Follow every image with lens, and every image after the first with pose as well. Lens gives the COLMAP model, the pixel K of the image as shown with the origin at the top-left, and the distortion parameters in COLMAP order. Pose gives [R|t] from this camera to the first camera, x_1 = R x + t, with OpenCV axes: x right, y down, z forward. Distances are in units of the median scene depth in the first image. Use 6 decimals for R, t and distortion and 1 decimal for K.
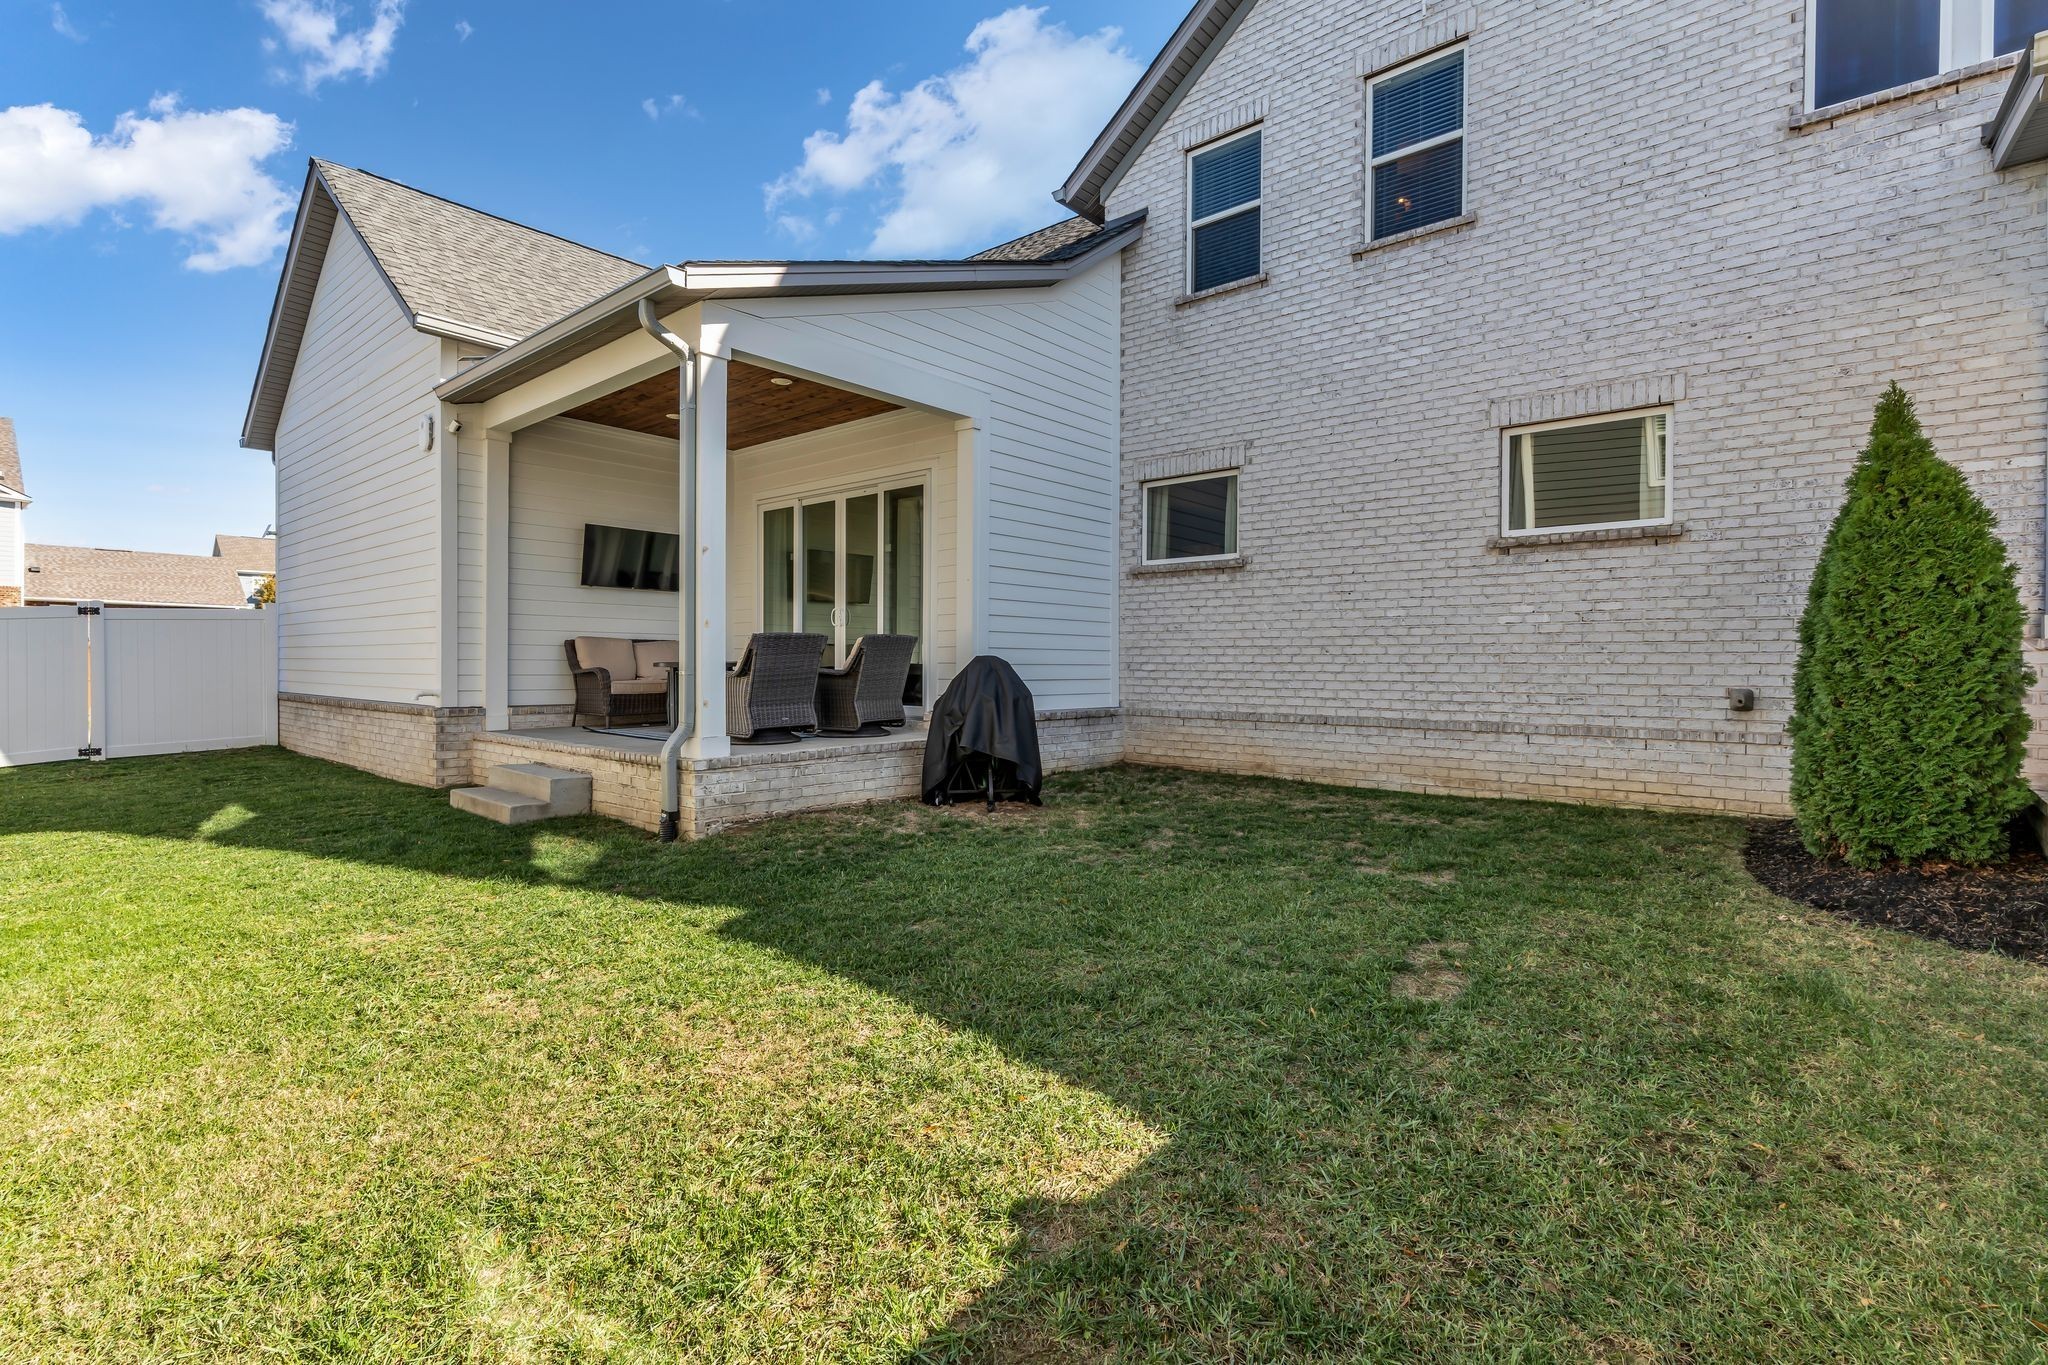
lens RADIAL K [[969.8, 0, 1023.9], [0, 969.8, 658.3], [0, 0, 1]] dist [0.001600, 0.000549]
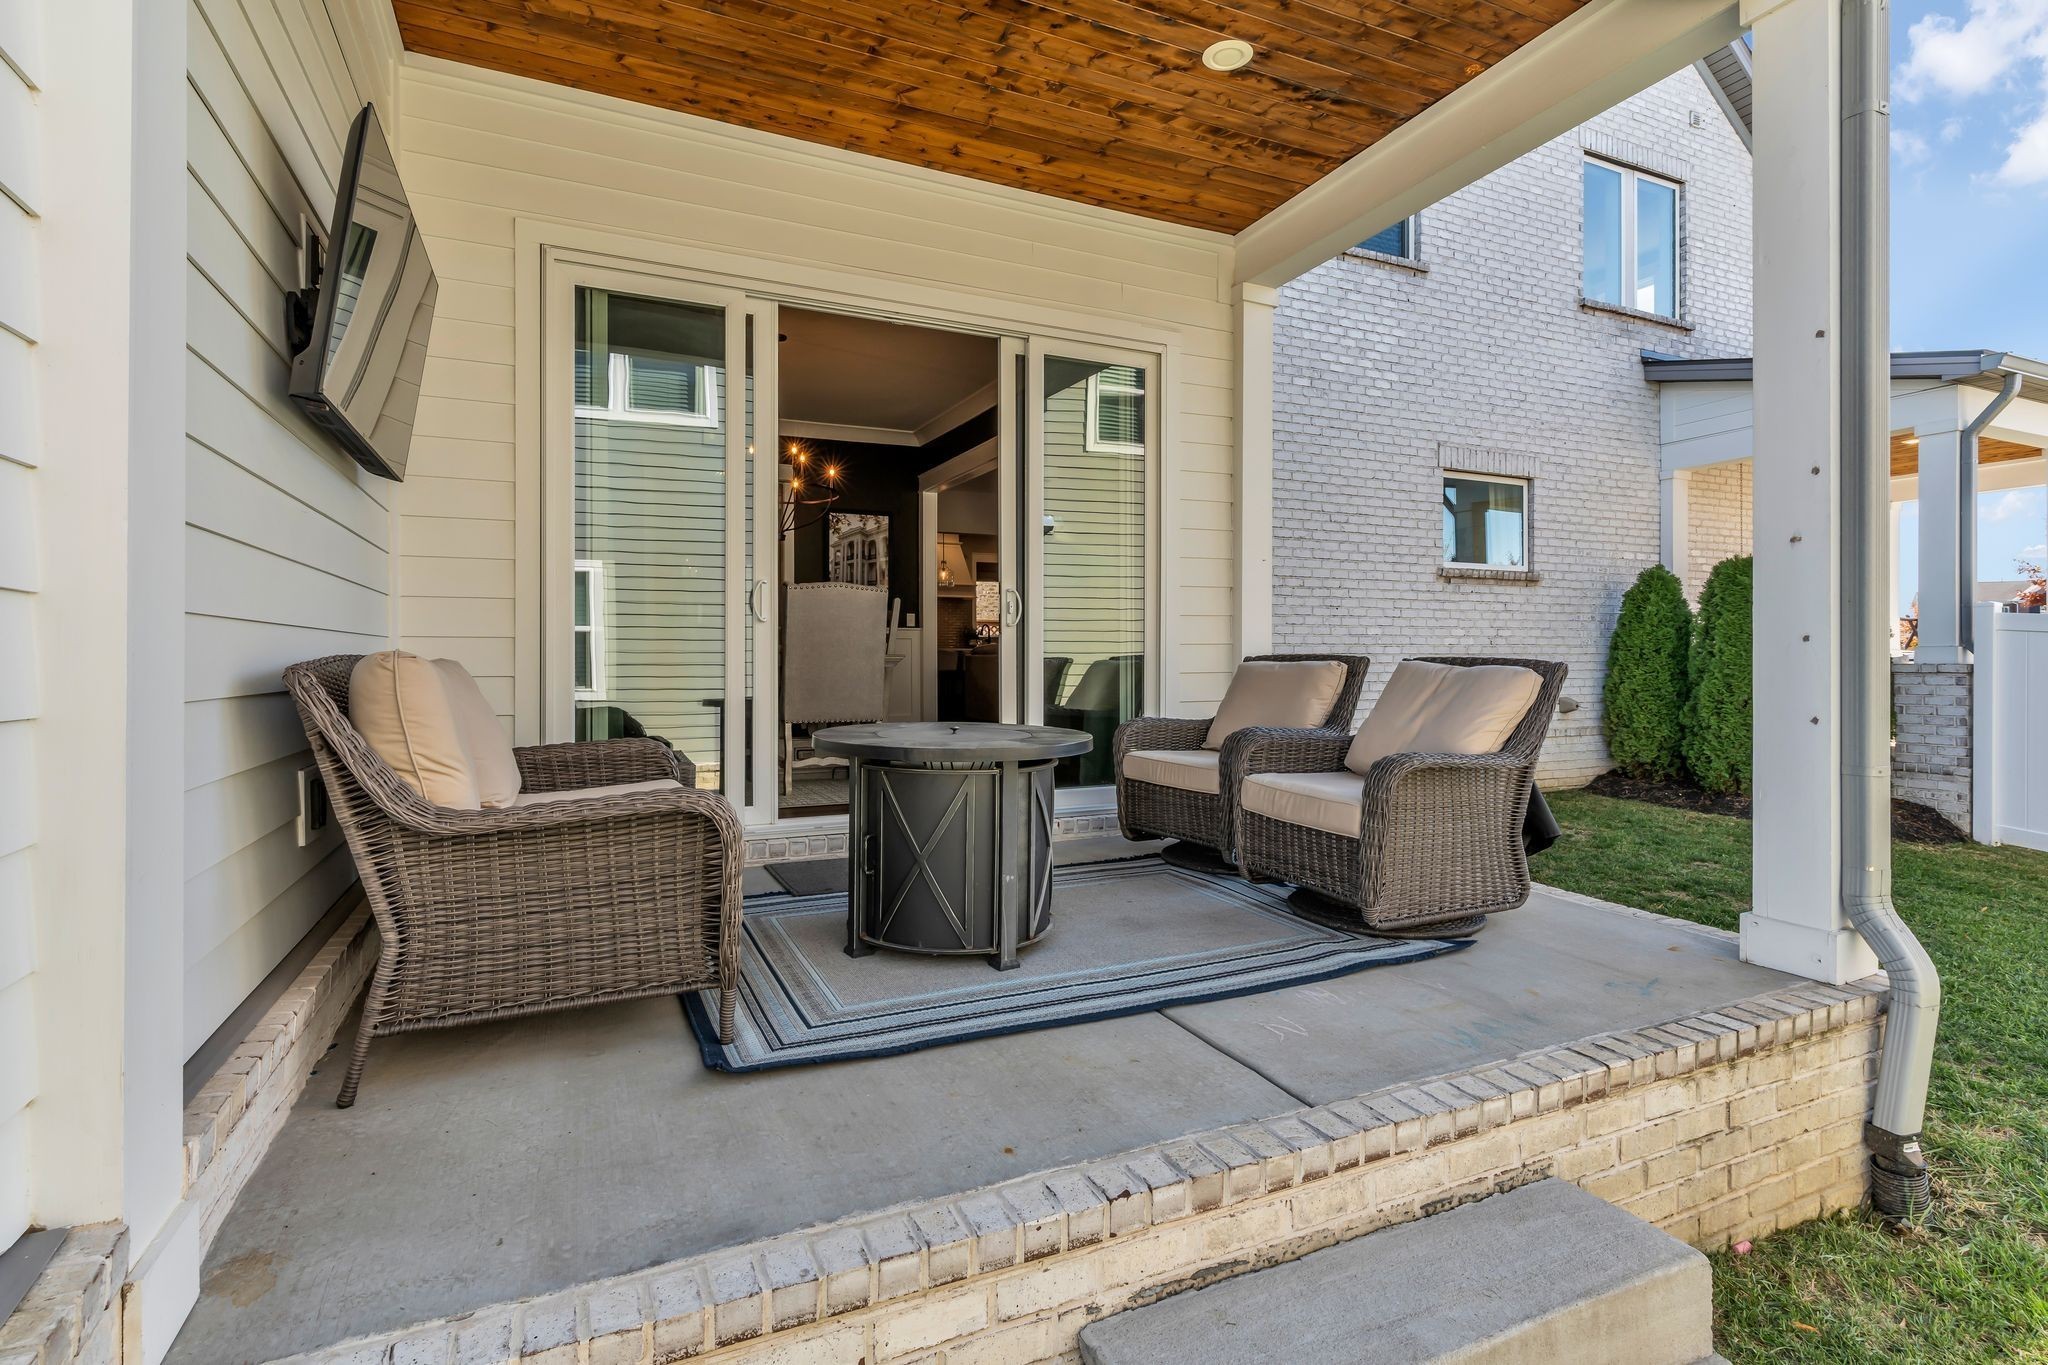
lens RADIAL K [[969.8, 0, 1023.9], [0, 969.8, 658.3], [0, 0, 1]] dist [0.001600, 0.000549]
pose [[0.424074, -0.001117, 0.905627, -0.666411], [-0.002933, 0.999992, 0.002607, -0.020282], [-0.905623, -0.003762, 0.424067, 0.895880]]
